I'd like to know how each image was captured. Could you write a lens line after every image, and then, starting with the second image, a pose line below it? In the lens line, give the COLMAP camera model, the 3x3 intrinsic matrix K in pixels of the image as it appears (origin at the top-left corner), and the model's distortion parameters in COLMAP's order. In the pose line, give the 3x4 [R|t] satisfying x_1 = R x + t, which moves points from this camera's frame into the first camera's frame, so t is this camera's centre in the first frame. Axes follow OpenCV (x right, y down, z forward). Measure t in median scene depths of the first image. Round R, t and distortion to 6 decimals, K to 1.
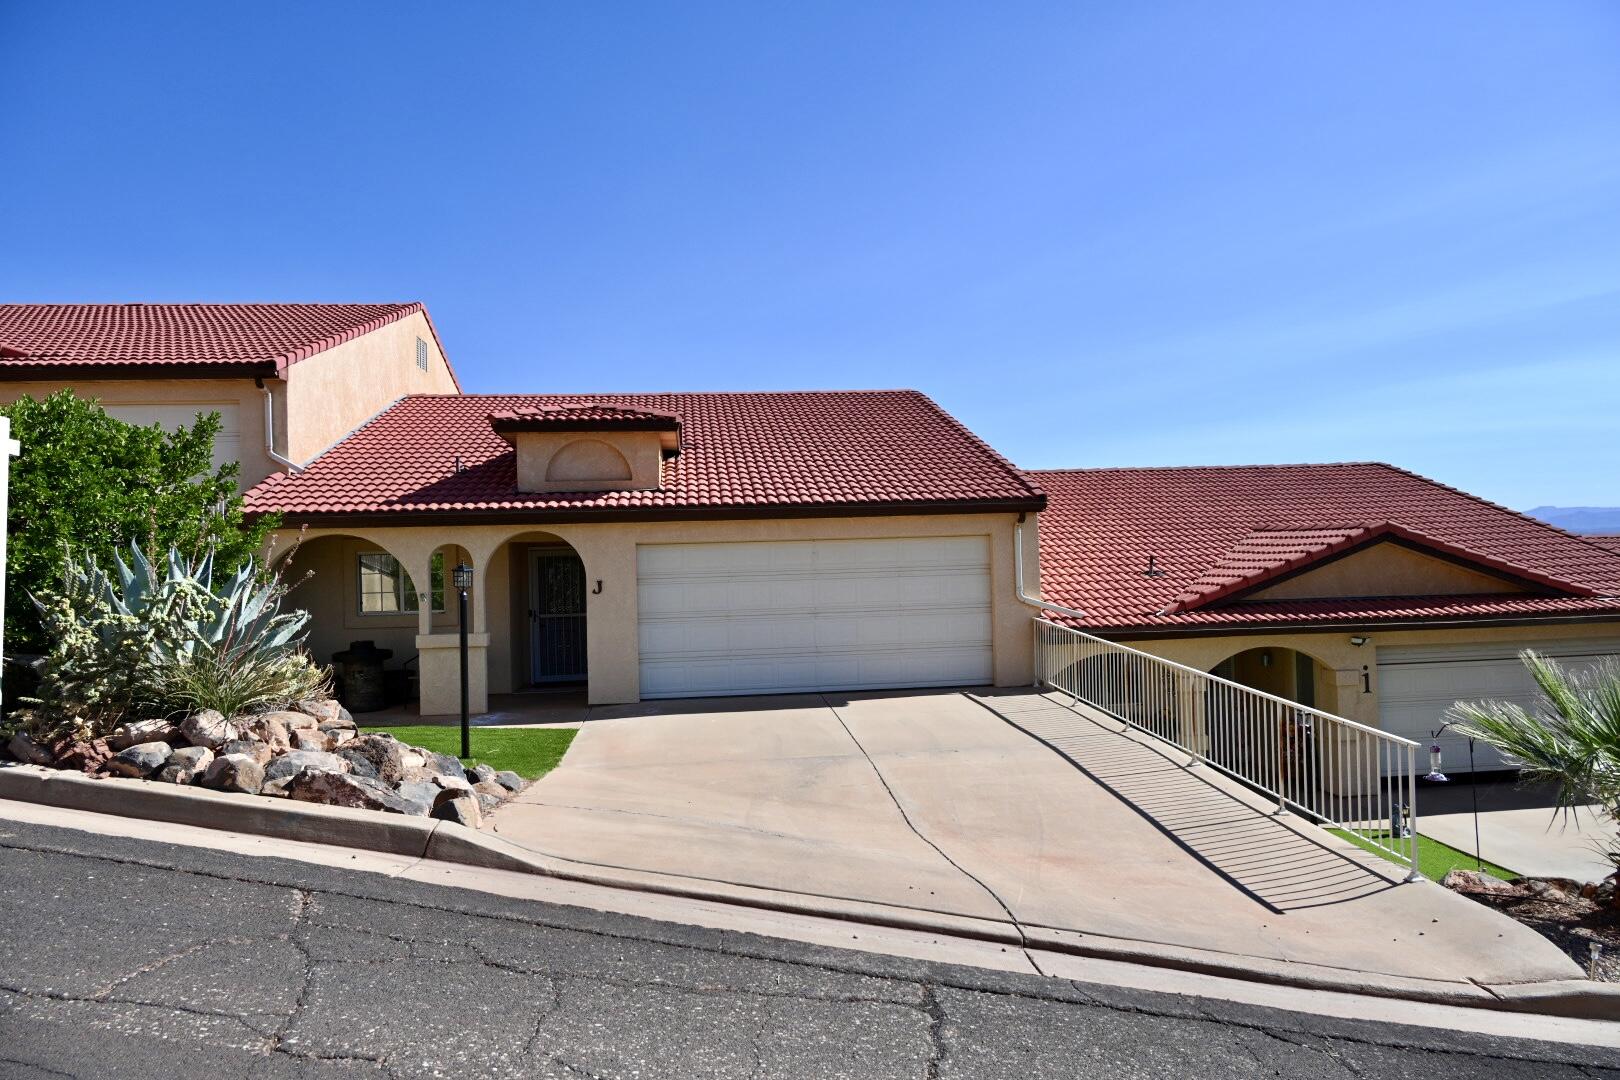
lens RADIAL K [[1121.2, 0, 810.0], [0, 1121.2, 540.0], [0, 0, 1]] dist [0.001147, 0.000293]
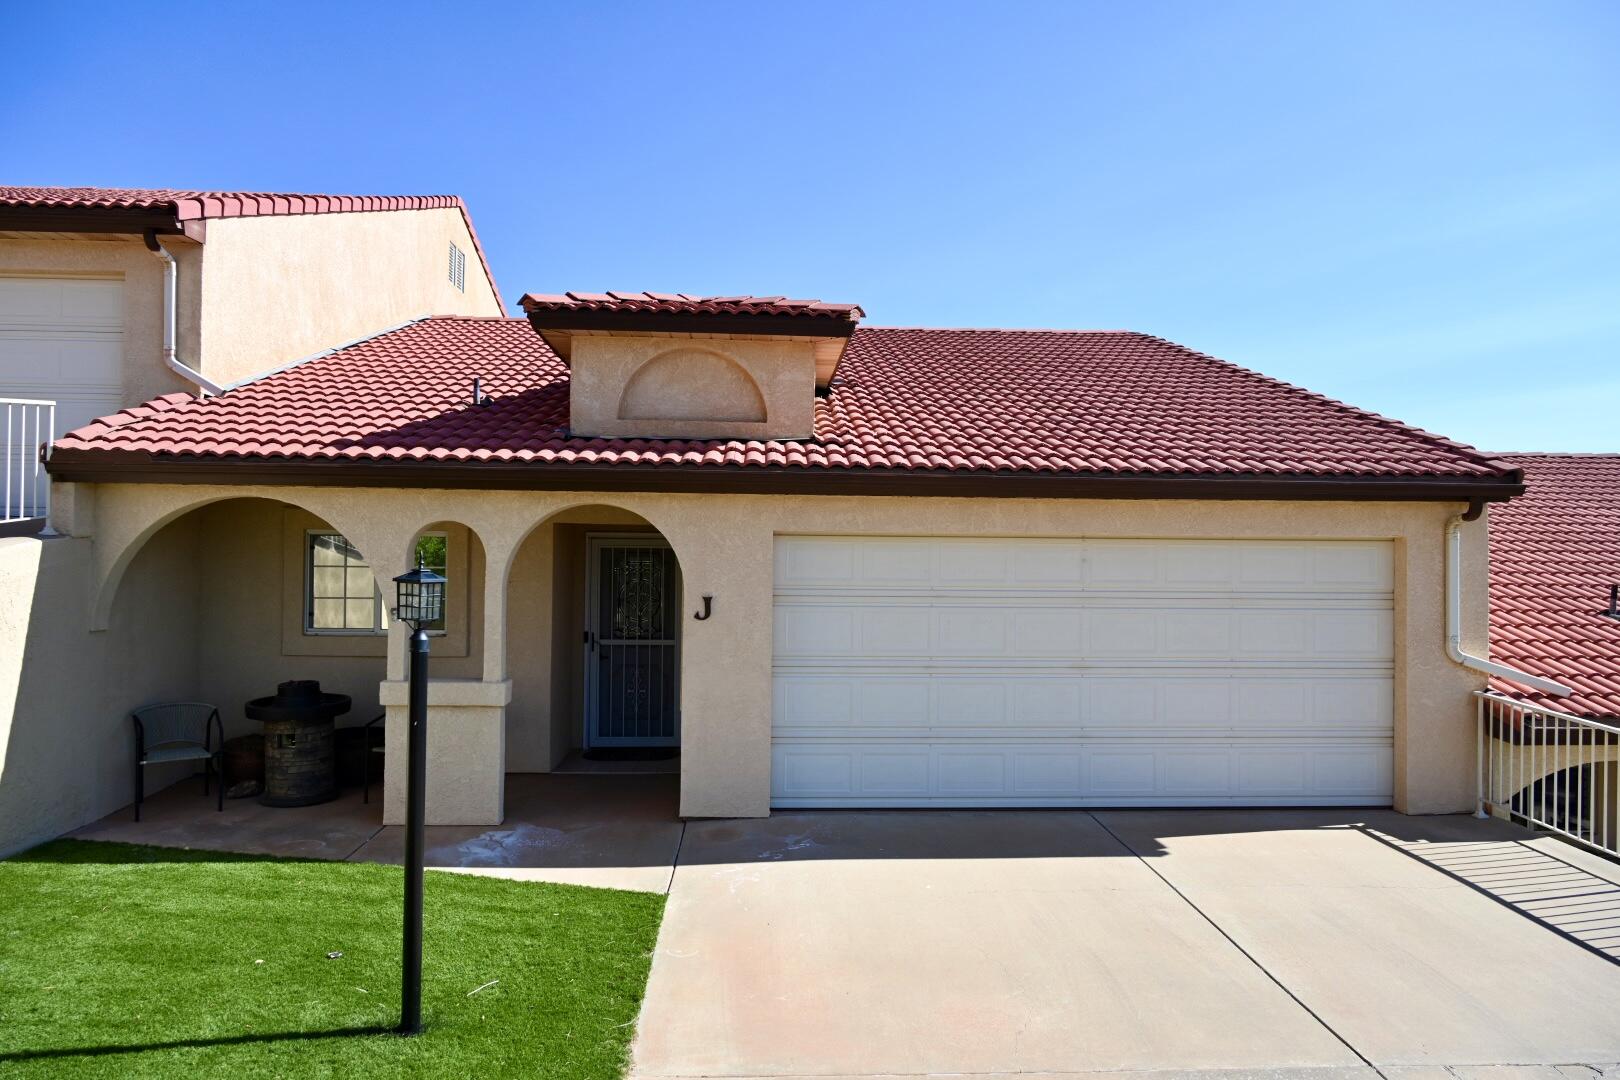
lens RADIAL K [[1118.3, 0, 810.0], [0, 1118.3, 540.0], [0, 0, 1]] dist [-0.000866, -0.000351]
pose [[0.997799, 0.036915, -0.055080, -0.103497], [-0.036682, 0.999313, 0.005243, 0.003272], [0.055235, -0.003211, 0.998468, 0.431225]]
